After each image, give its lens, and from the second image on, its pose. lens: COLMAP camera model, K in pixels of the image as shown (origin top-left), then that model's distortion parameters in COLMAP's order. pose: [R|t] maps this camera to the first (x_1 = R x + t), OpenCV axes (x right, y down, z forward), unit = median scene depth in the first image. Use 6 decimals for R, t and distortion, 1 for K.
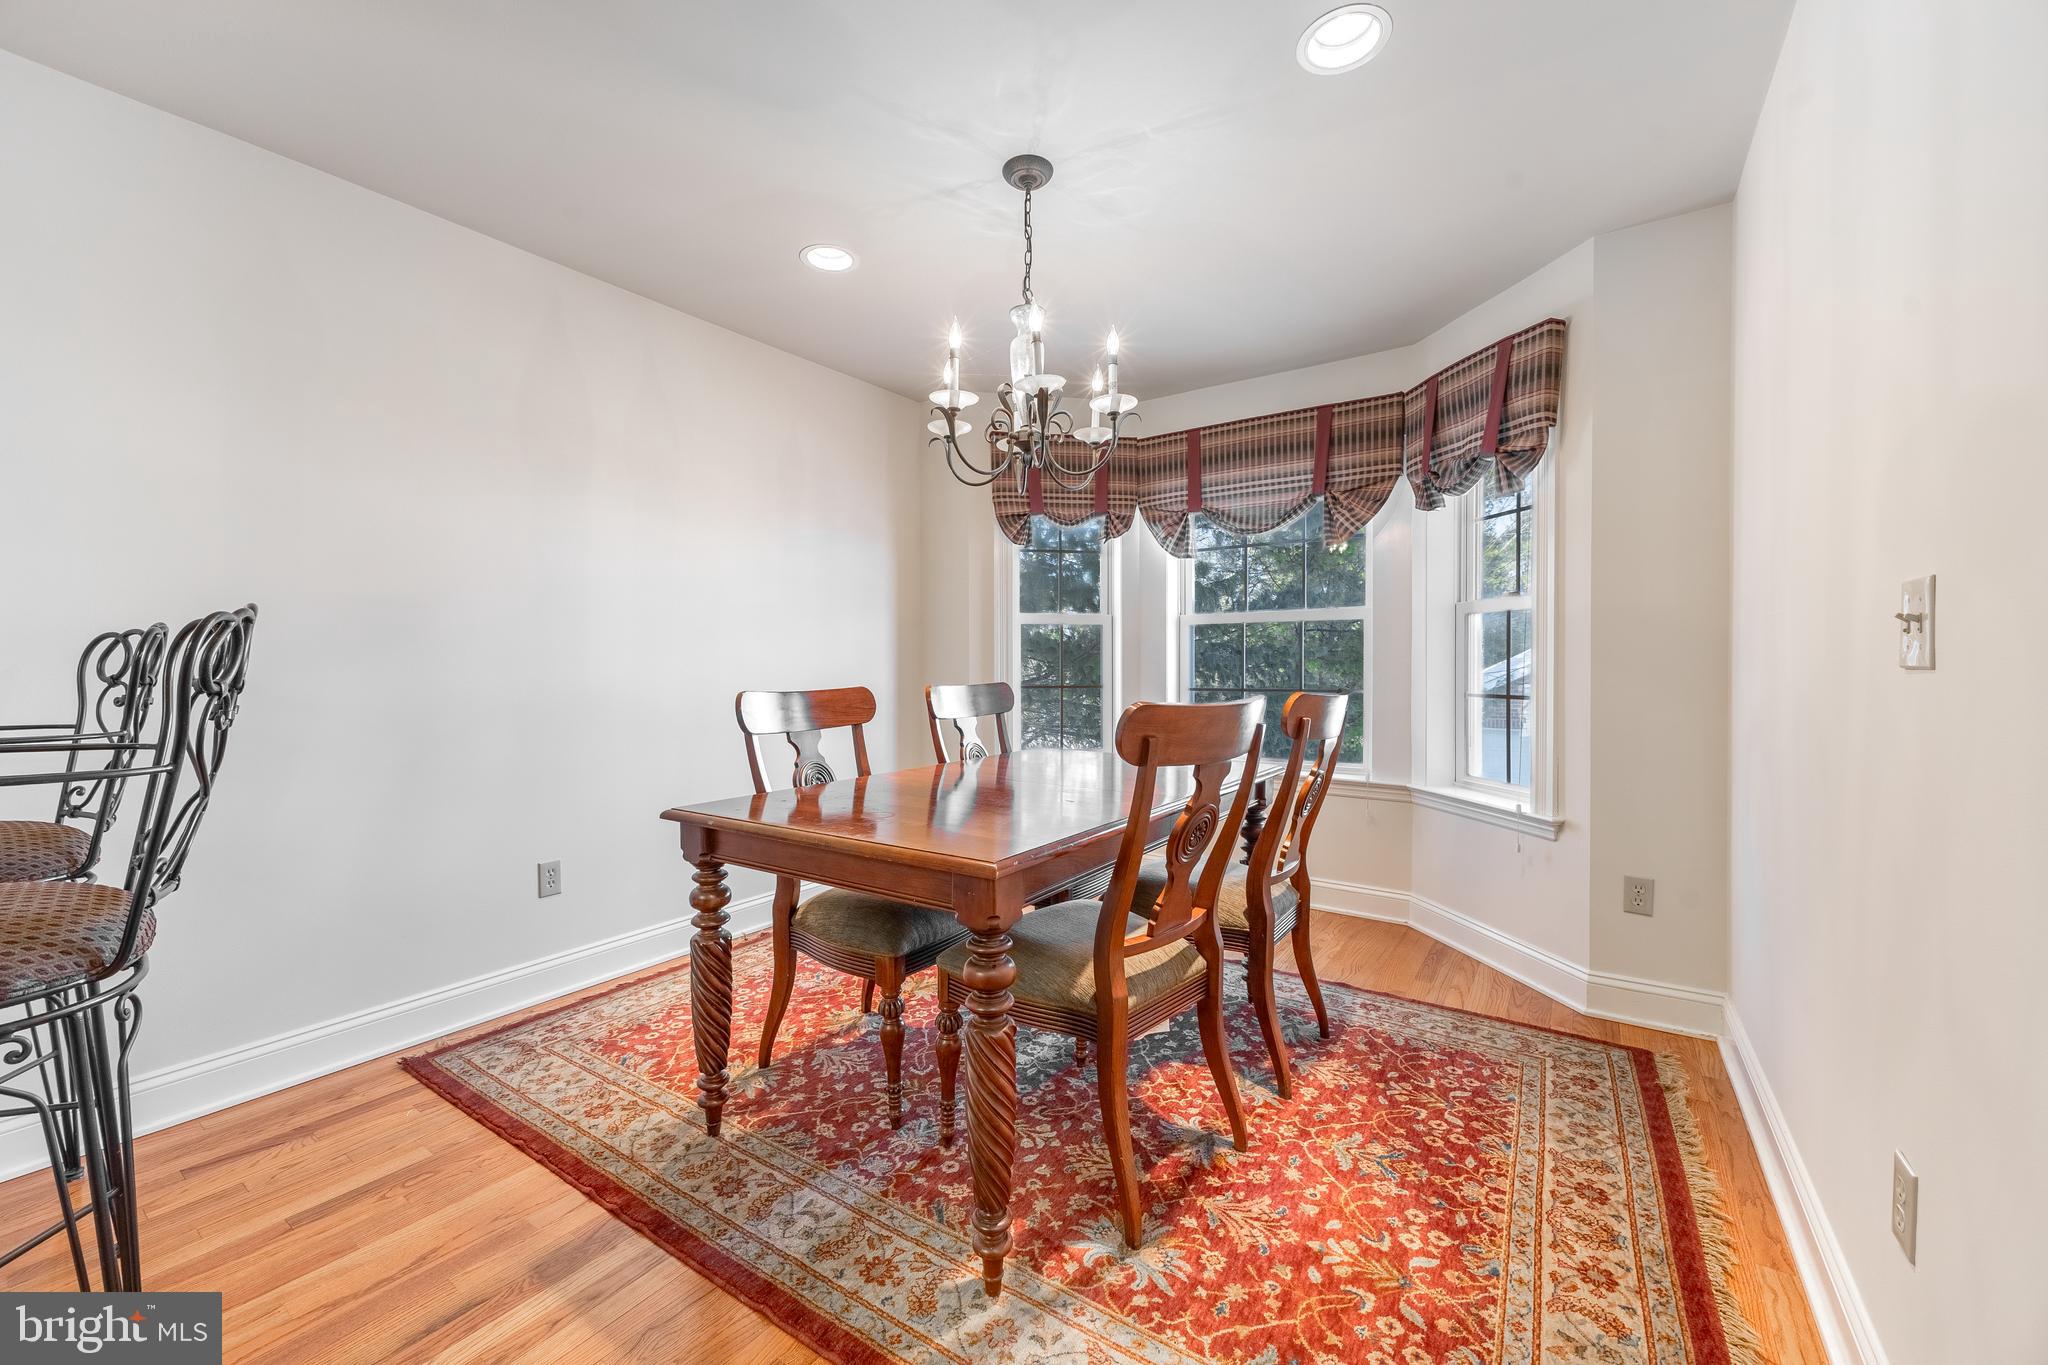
lens RADIAL K [[809.4, 0, 1025.3], [0, 809.4, 679.3], [0, 0, 1]] dist [0.012762, -0.000036]
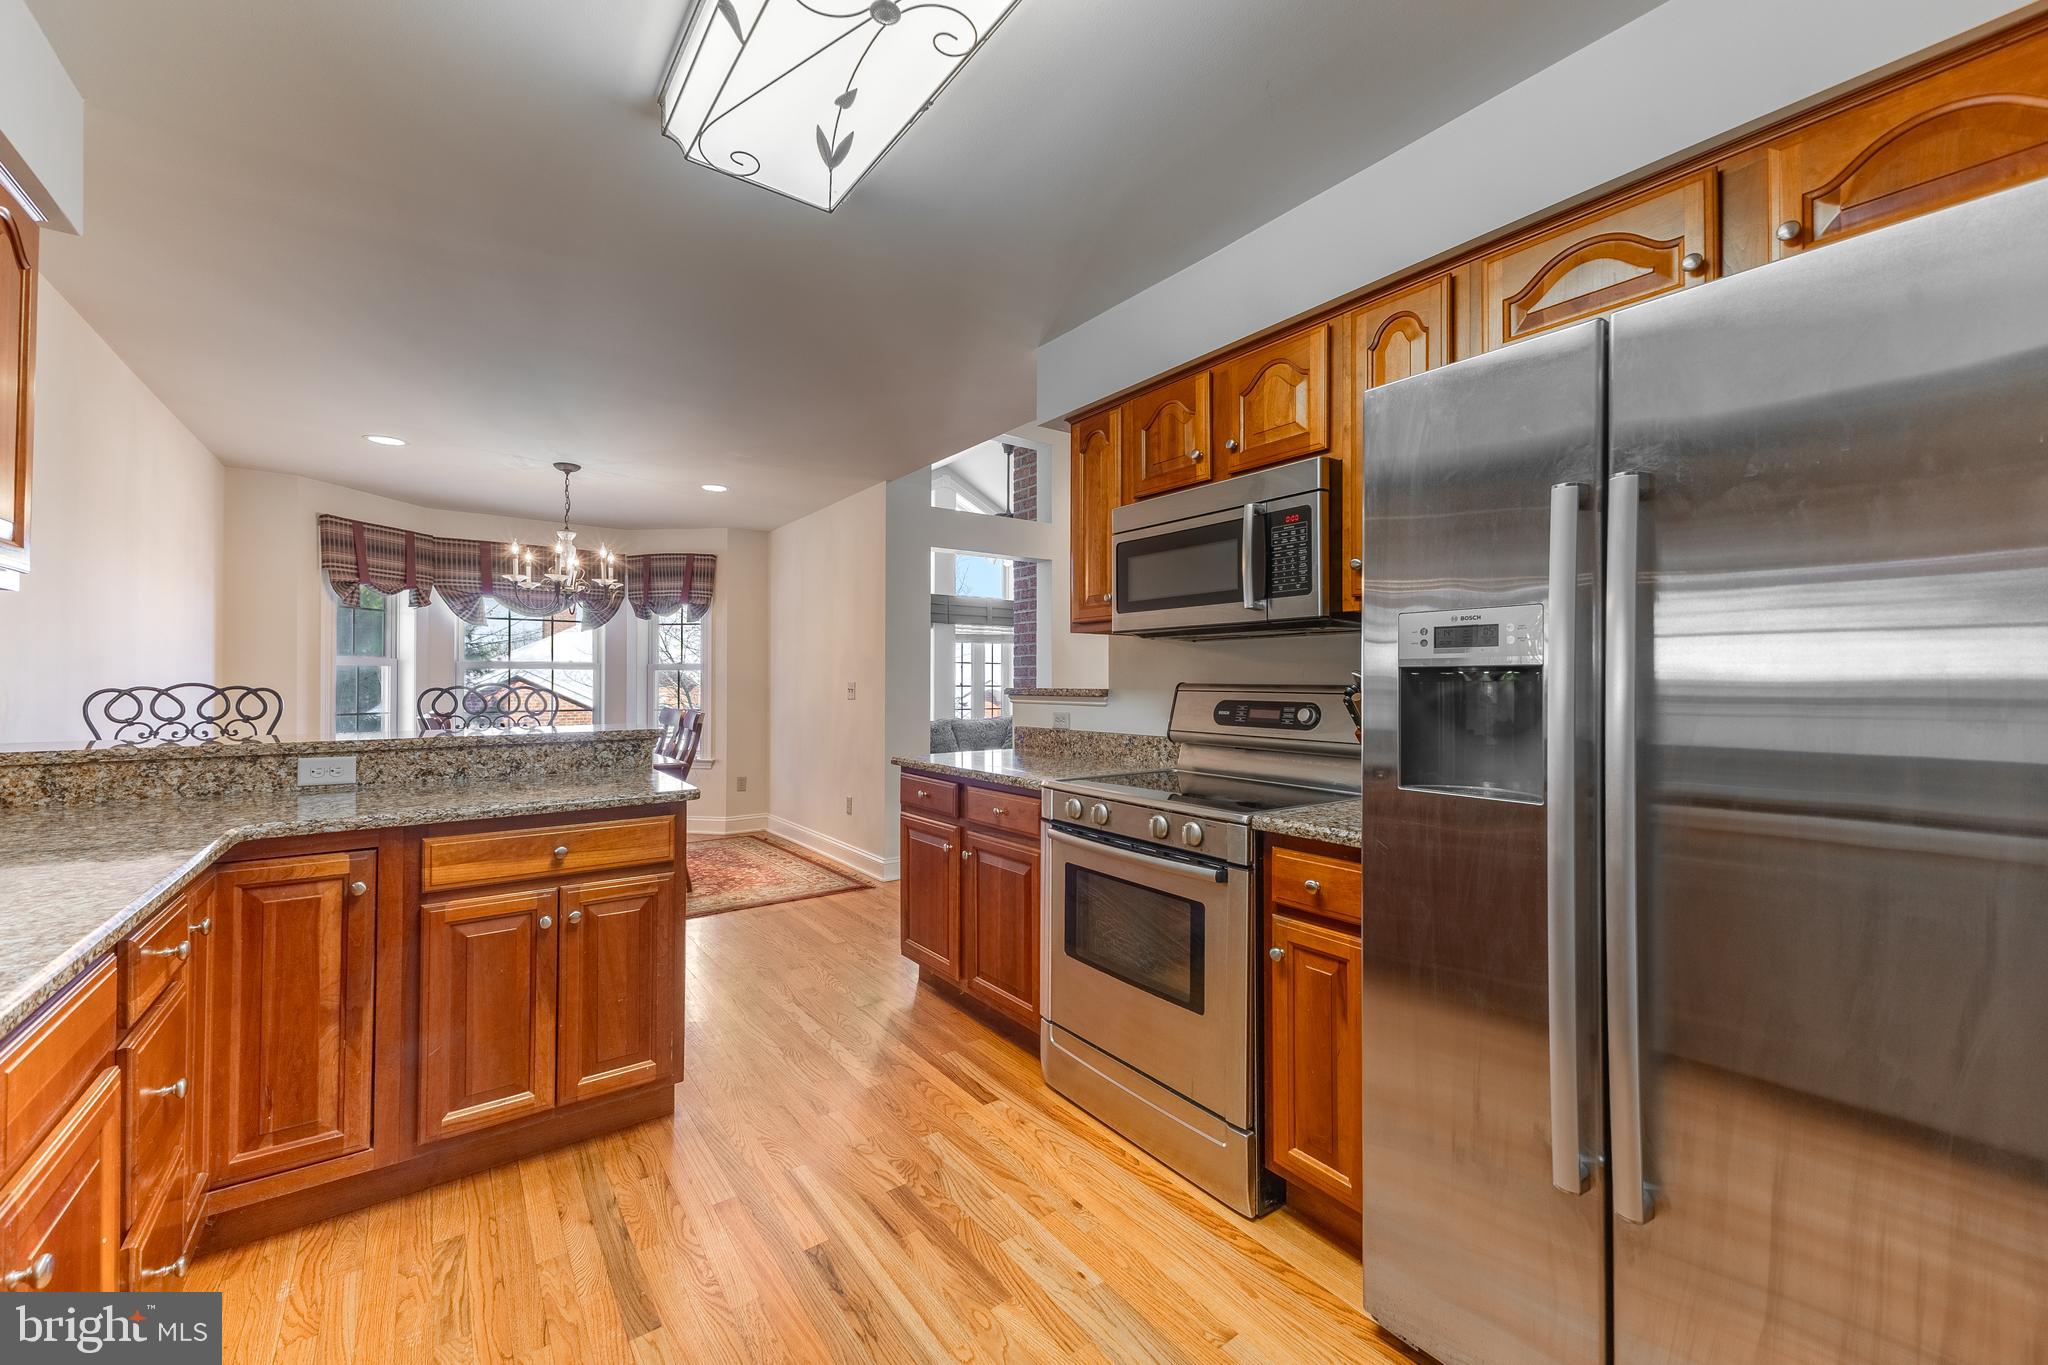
lens RADIAL K [[809.4, 0, 1023.5], [0, 809.4, 677.8], [0, 0, 1]] dist [0.012762, -0.000036]
pose [[0.330723, 0.009046, 0.943685, -1.146593], [0.015148, 0.999774, -0.014893, -0.017730], [-0.943606, 0.019221, 0.330511, -0.583494]]
